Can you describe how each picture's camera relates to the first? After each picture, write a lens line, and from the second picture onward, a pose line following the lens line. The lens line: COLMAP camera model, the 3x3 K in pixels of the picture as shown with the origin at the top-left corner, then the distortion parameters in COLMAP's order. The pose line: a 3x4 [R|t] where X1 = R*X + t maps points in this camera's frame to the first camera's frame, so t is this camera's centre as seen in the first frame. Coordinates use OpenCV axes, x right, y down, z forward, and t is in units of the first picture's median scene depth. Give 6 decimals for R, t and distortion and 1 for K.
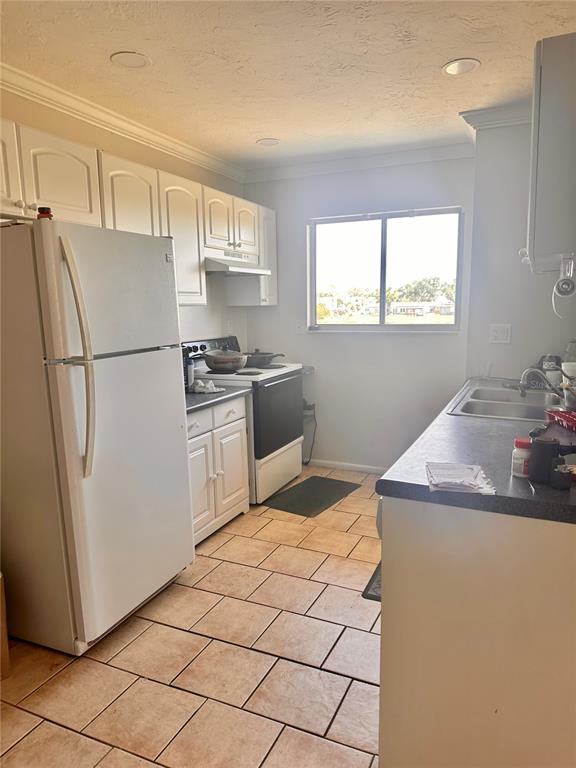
lens RADIAL K [[535.9, 0, 293.9], [0, 535.9, 387.3], [0, 0, 1]] dist [0.022637, -0.013587]
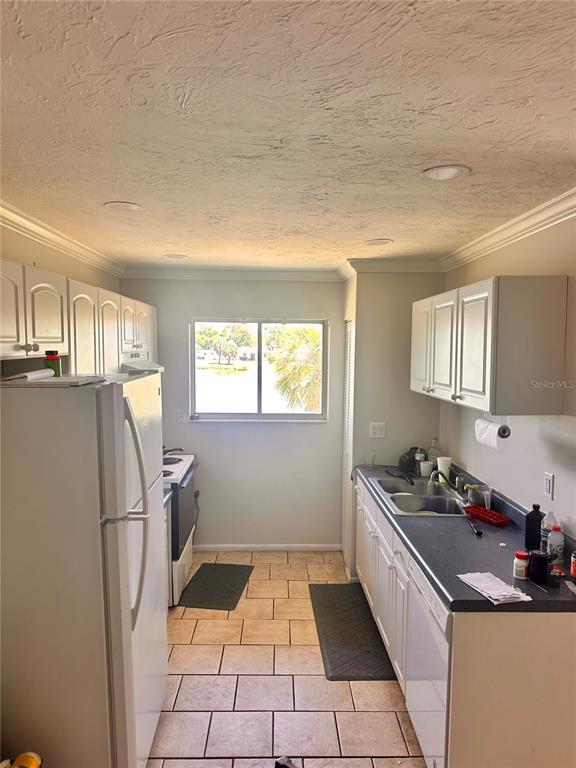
lens RADIAL K [[535.9, 0, 289.0], [0, 535.9, 379.0], [0, 0, 1]] dist [0.022637, -0.013587]
pose [[0.895057, -0.005712, 0.445915, -0.321960], [0.045226, 0.995925, -0.078022, -0.116960], [-0.443653, 0.090001, 0.891668, -0.032444]]
